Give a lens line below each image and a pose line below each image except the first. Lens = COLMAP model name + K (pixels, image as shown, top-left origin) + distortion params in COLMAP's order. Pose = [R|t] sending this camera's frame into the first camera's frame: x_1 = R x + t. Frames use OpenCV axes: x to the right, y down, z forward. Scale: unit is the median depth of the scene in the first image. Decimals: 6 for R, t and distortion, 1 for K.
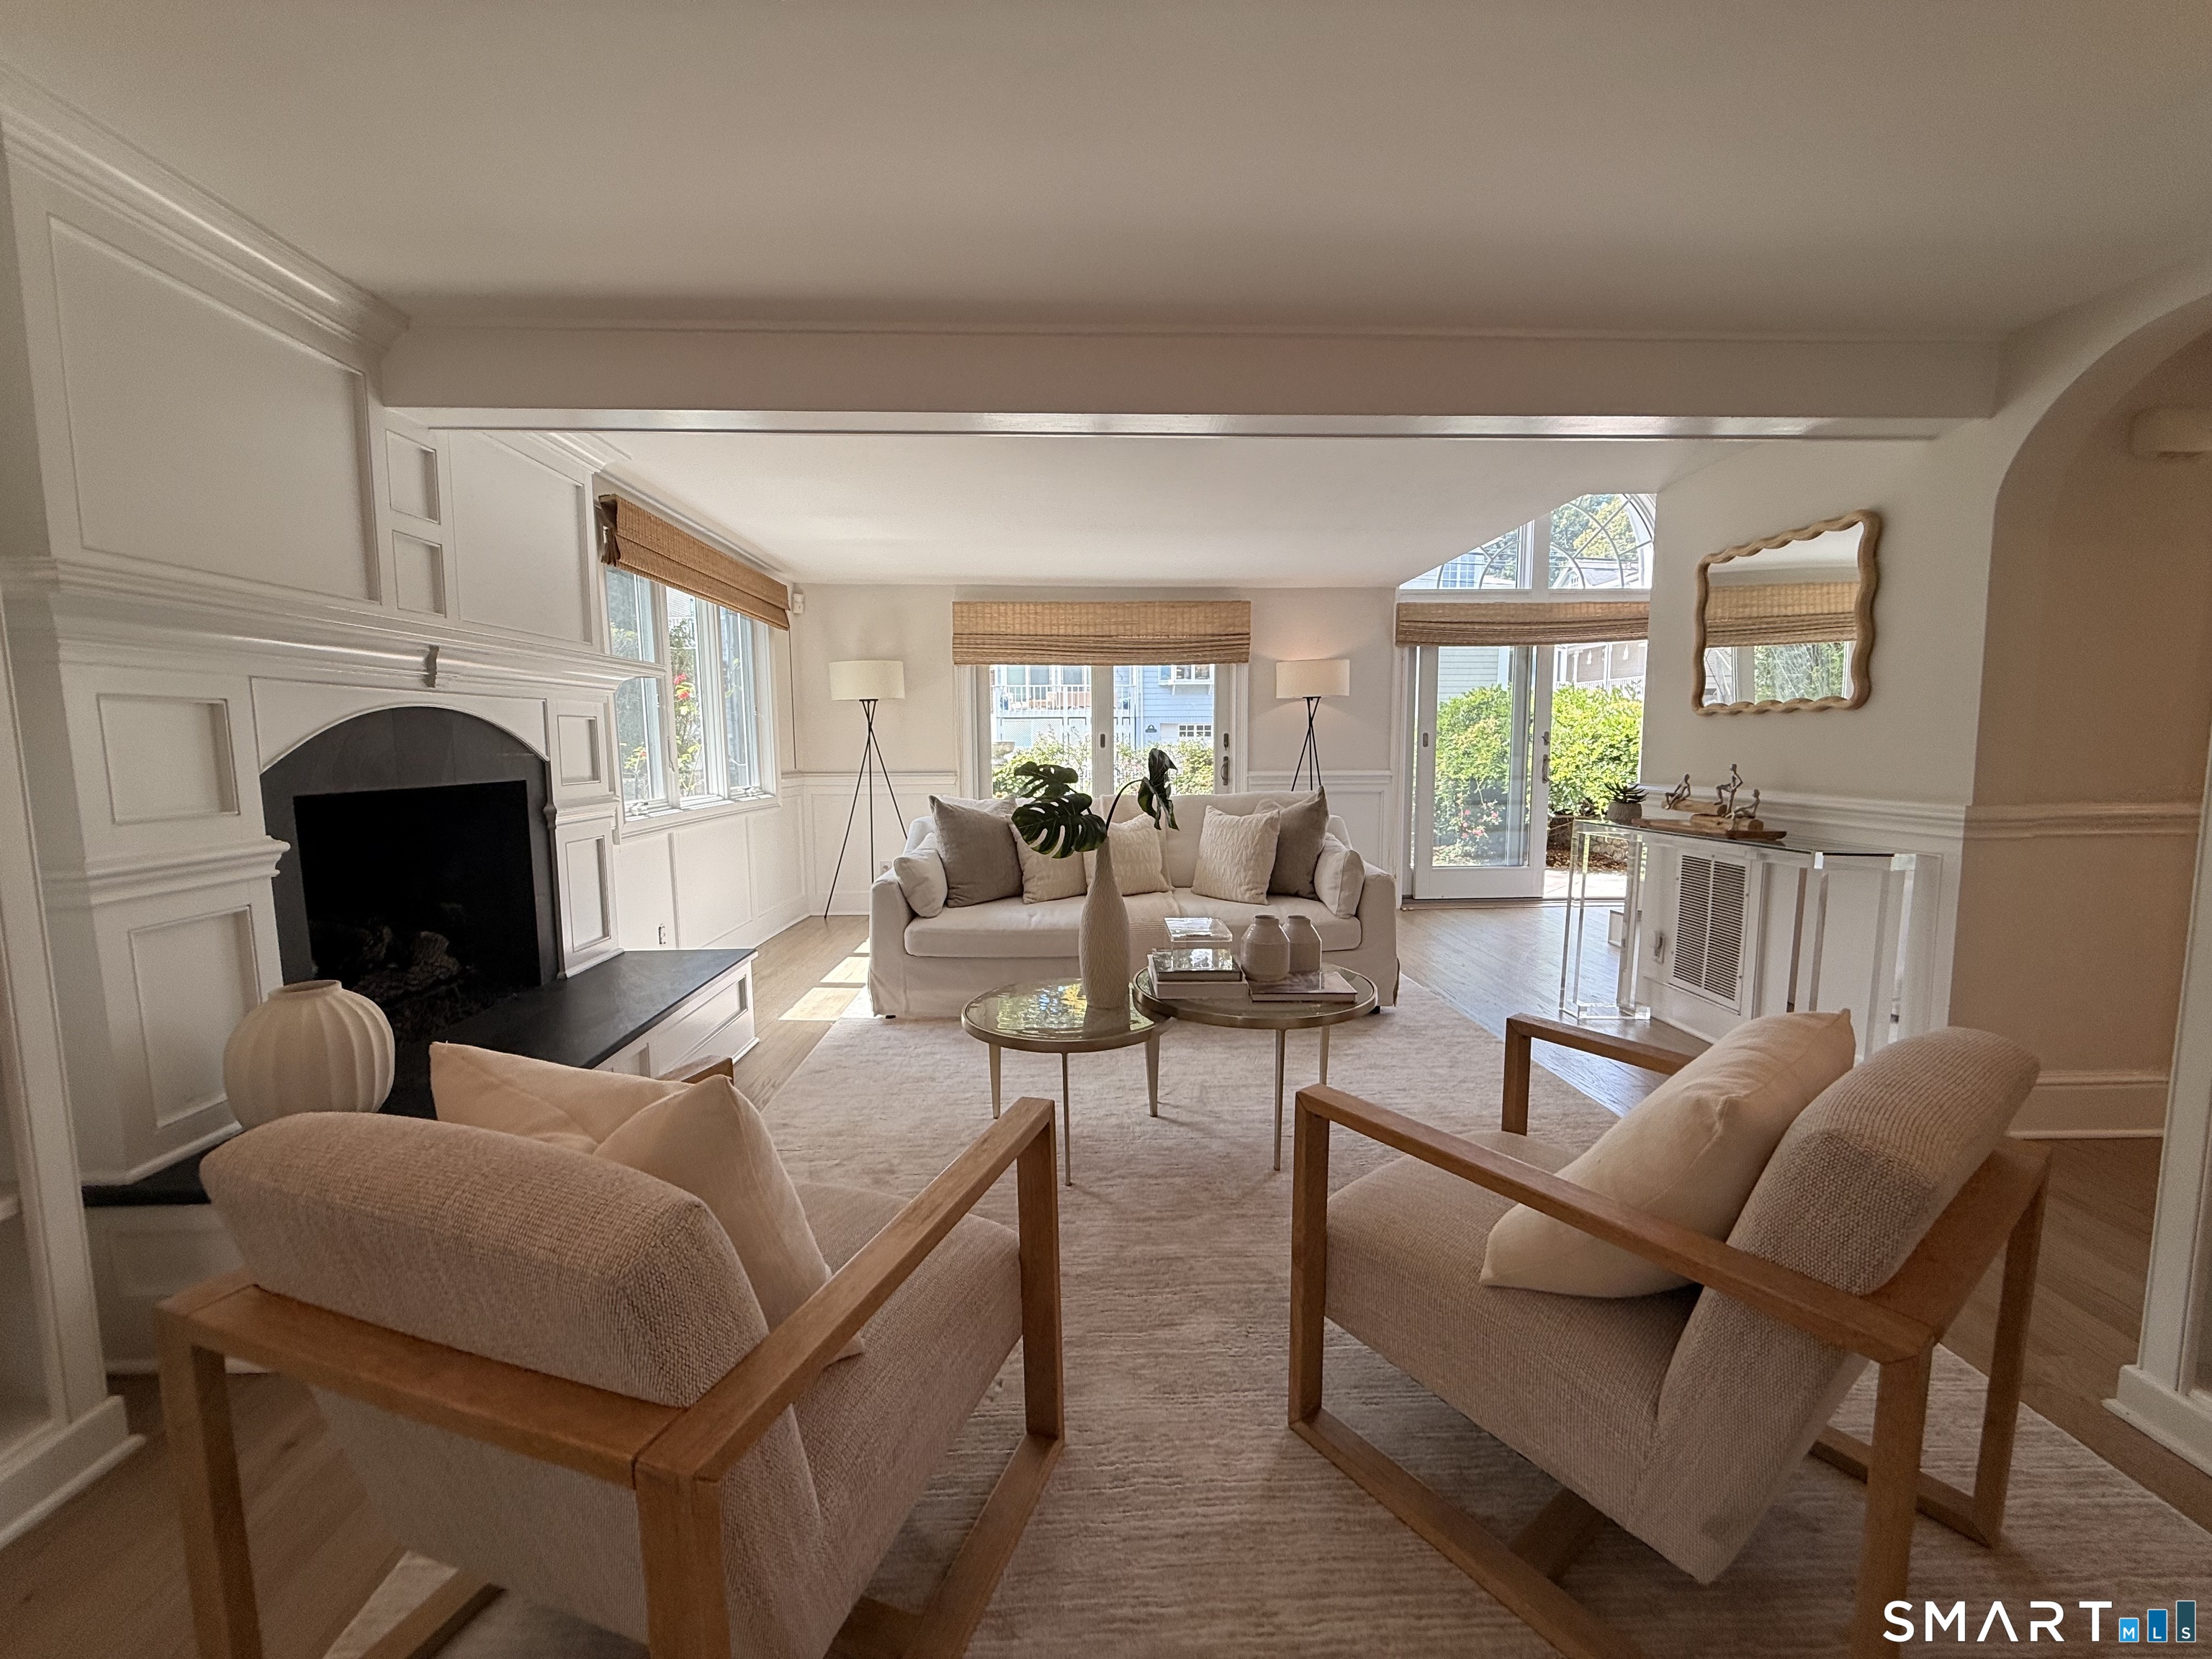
lens RADIAL K [[874.2, 0, 1104.0], [0, 874.2, 832.4], [0, 0, 1]] dist [0.000029, 0.000385]
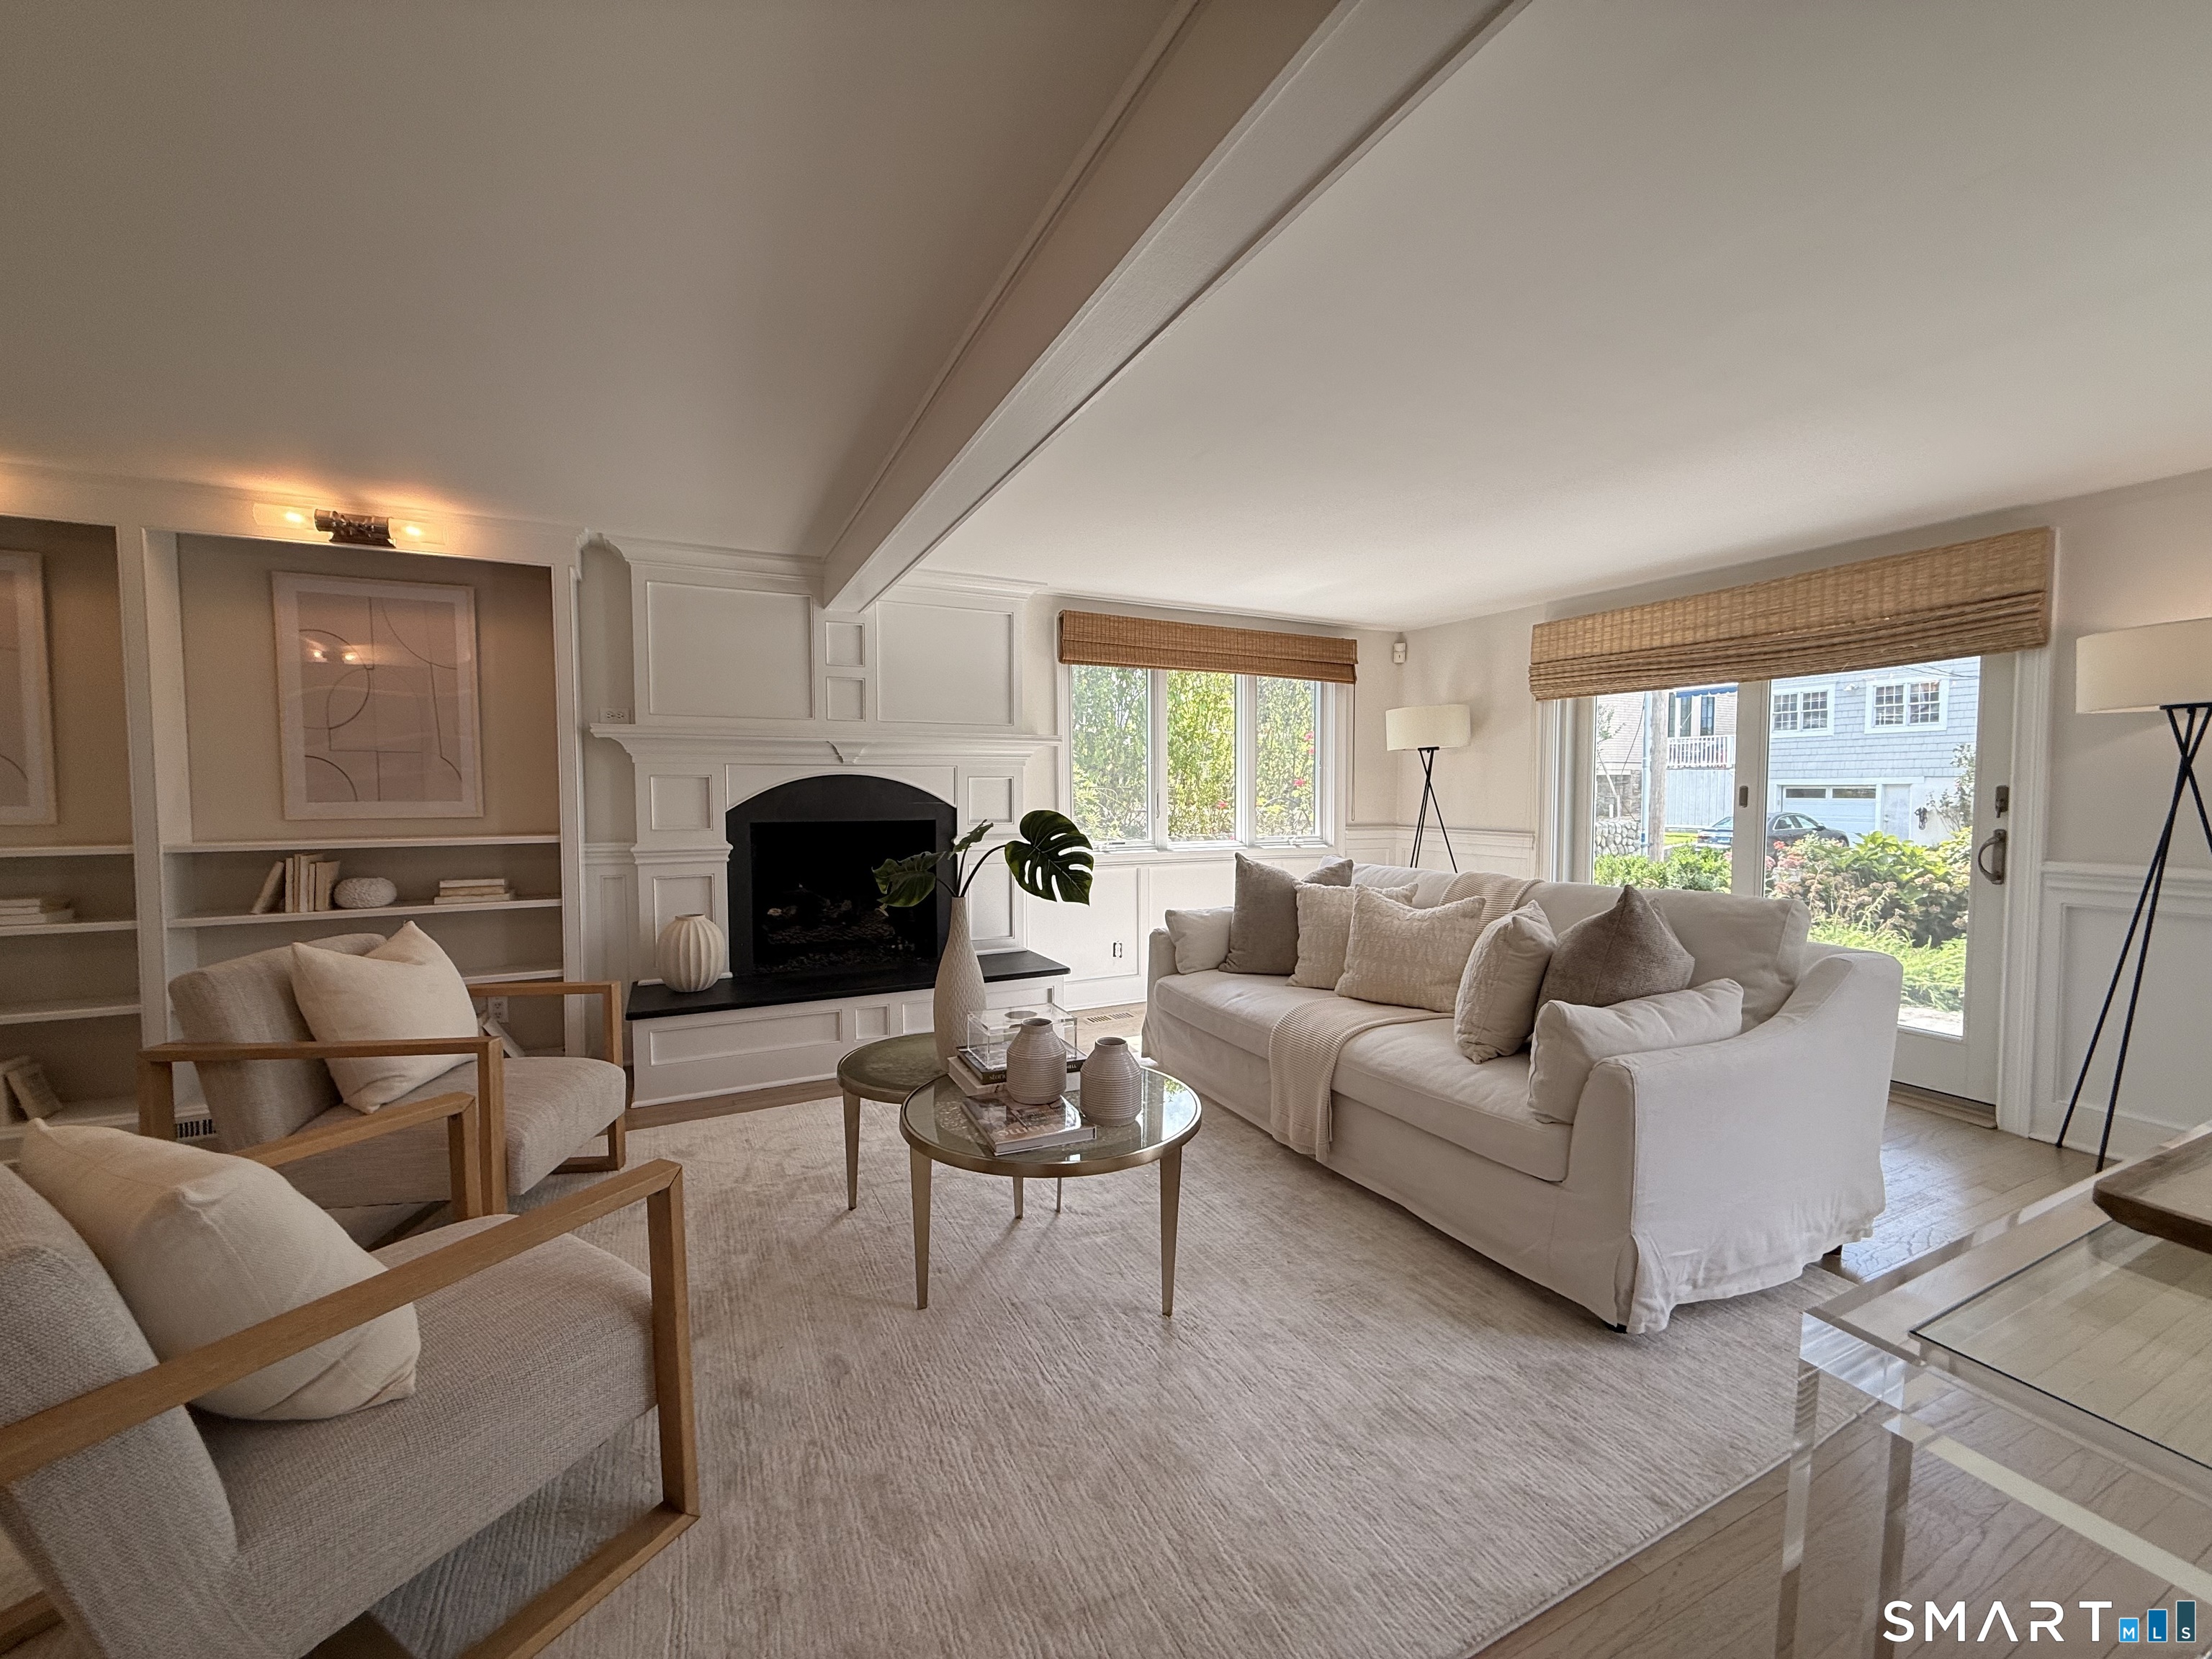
lens RADIAL K [[874.2, 0, 1104.0], [0, 874.2, 832.4], [0, 0, 1]] dist [0.000029, 0.000385]
pose [[0.411450, 0.051412, -0.909981, 0.622506], [-0.097134, 0.995195, 0.012307, -0.062426], [0.906241, 0.083326, 0.414467, 0.468073]]
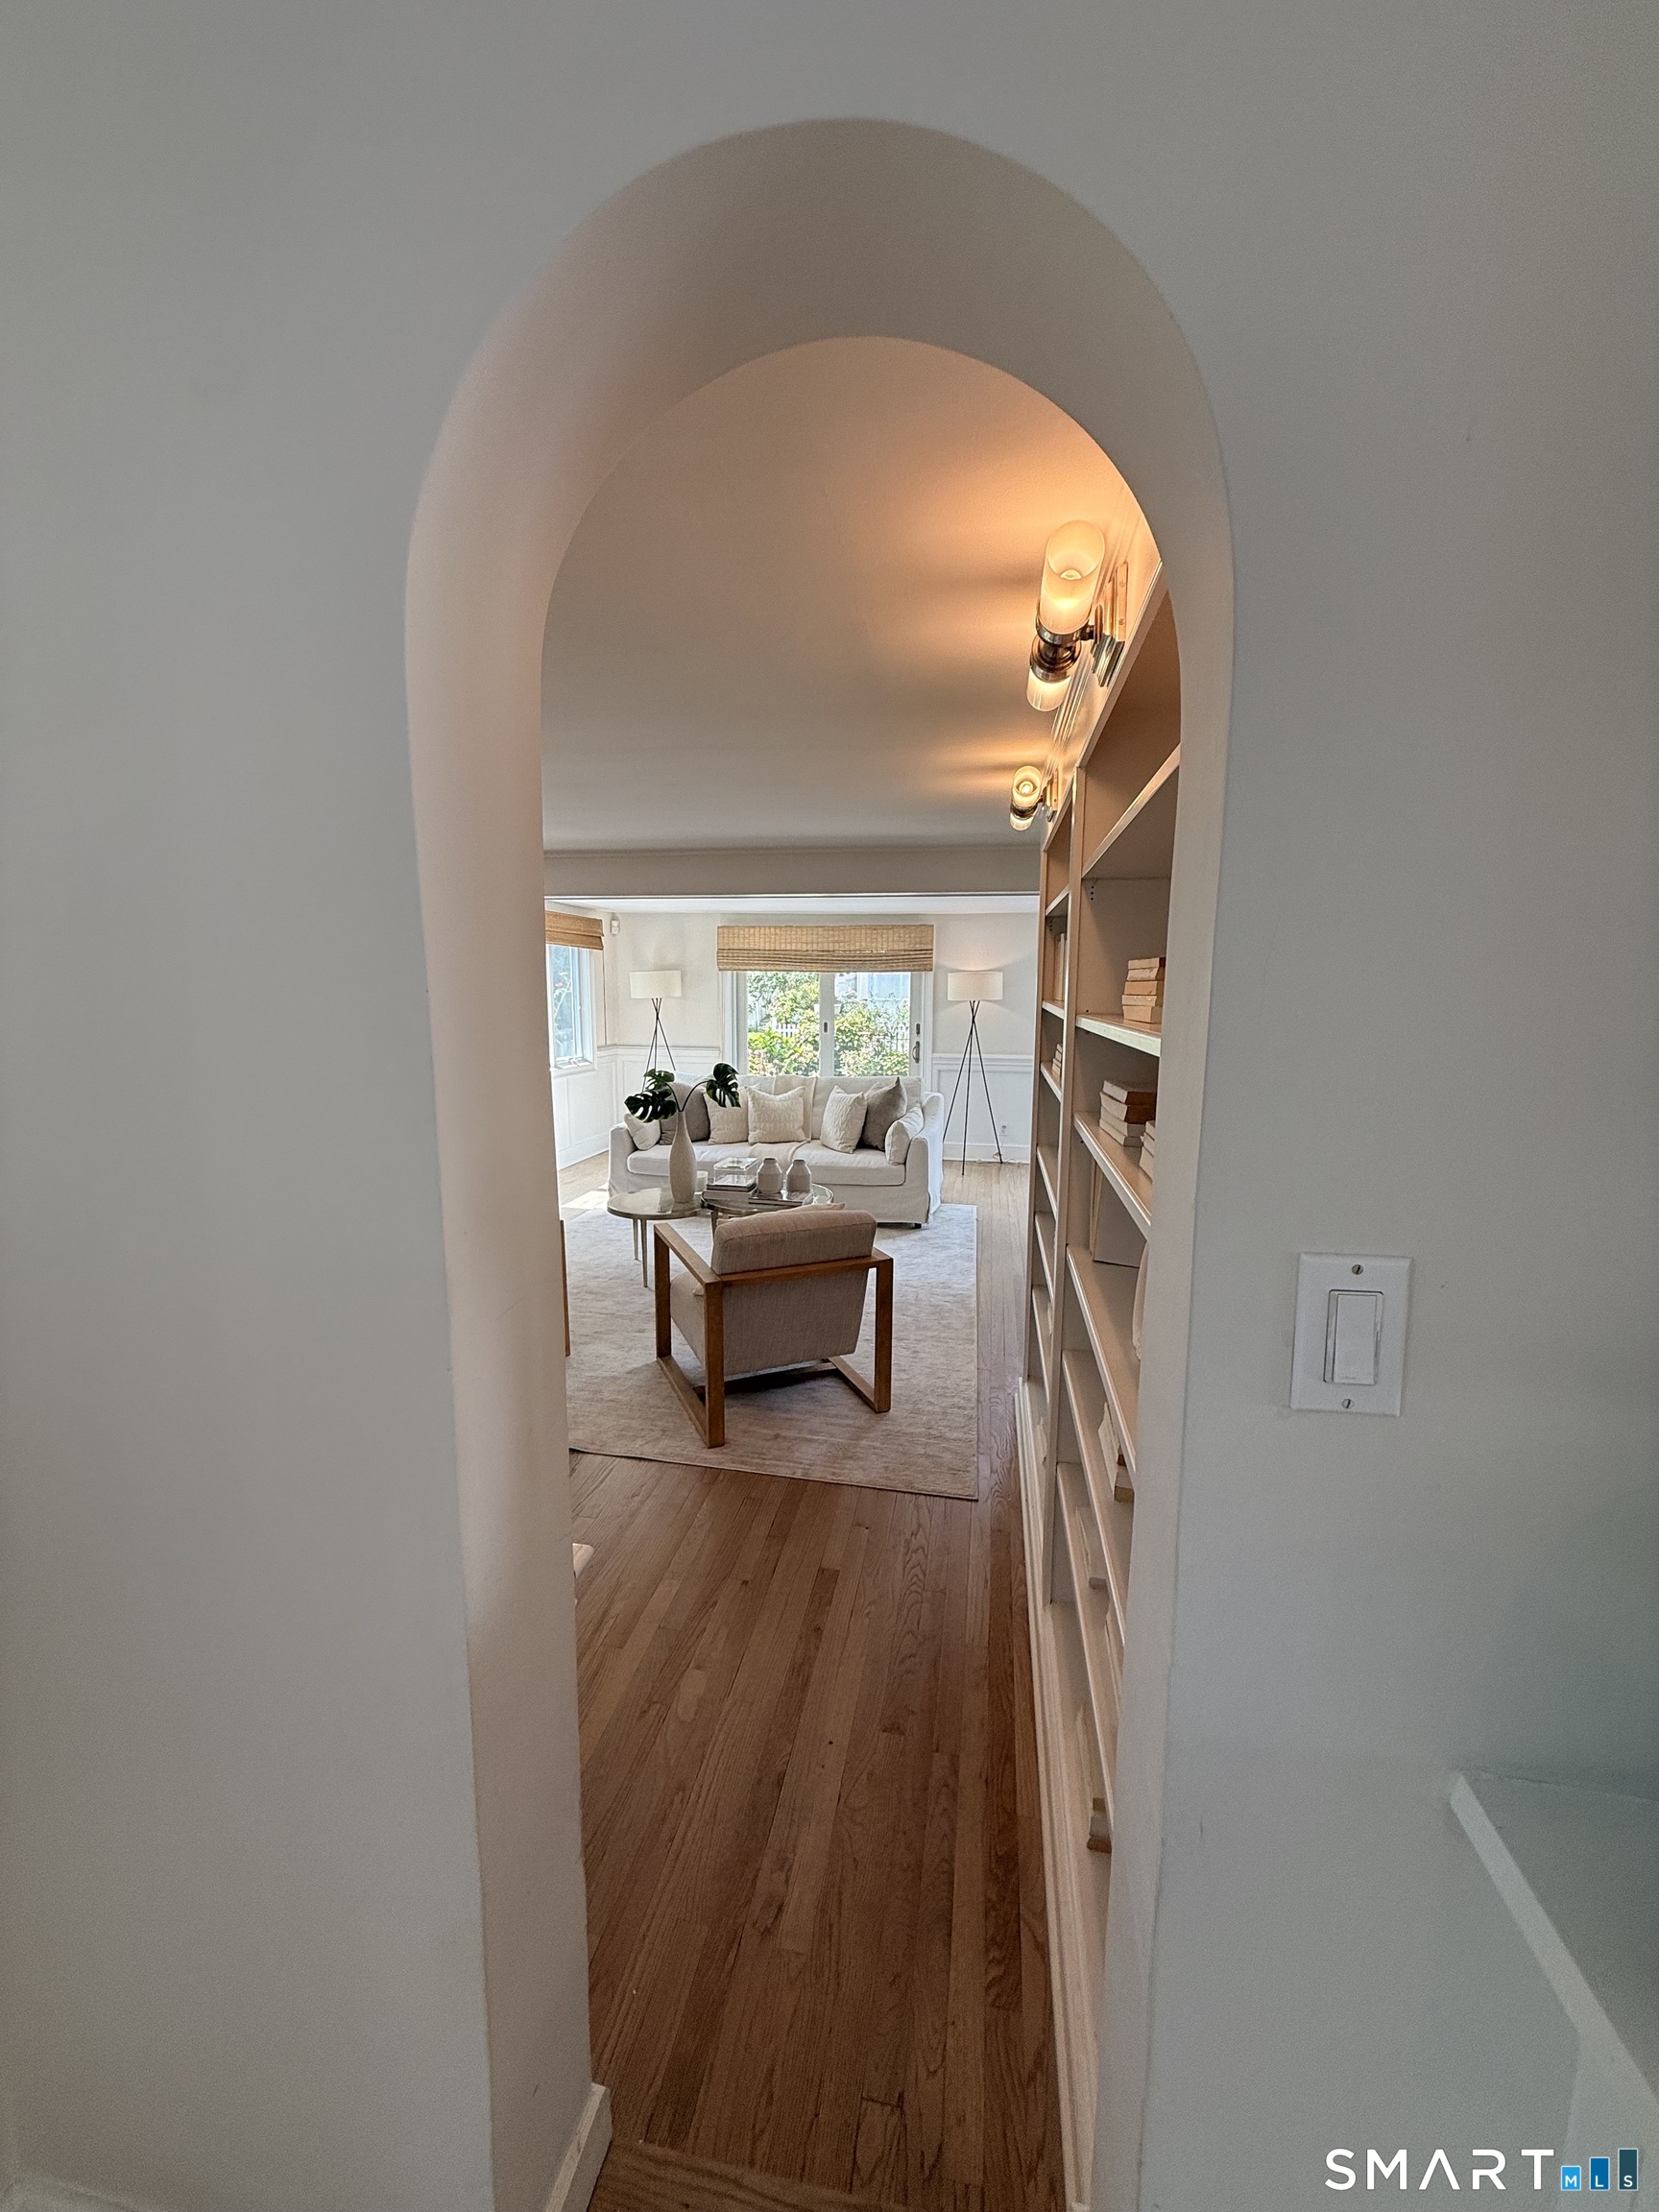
lens RADIAL K [[874.2, 0, 831.2], [0, 874.2, 1106.6], [0, 0, 1]] dist [0.000029, 0.000385]
pose [[0.977780, 0.043487, -0.205074, 0.452246], [-0.035667, 0.998494, 0.041678, -0.061536], [0.206578, -0.033438, 0.977859, -0.501618]]
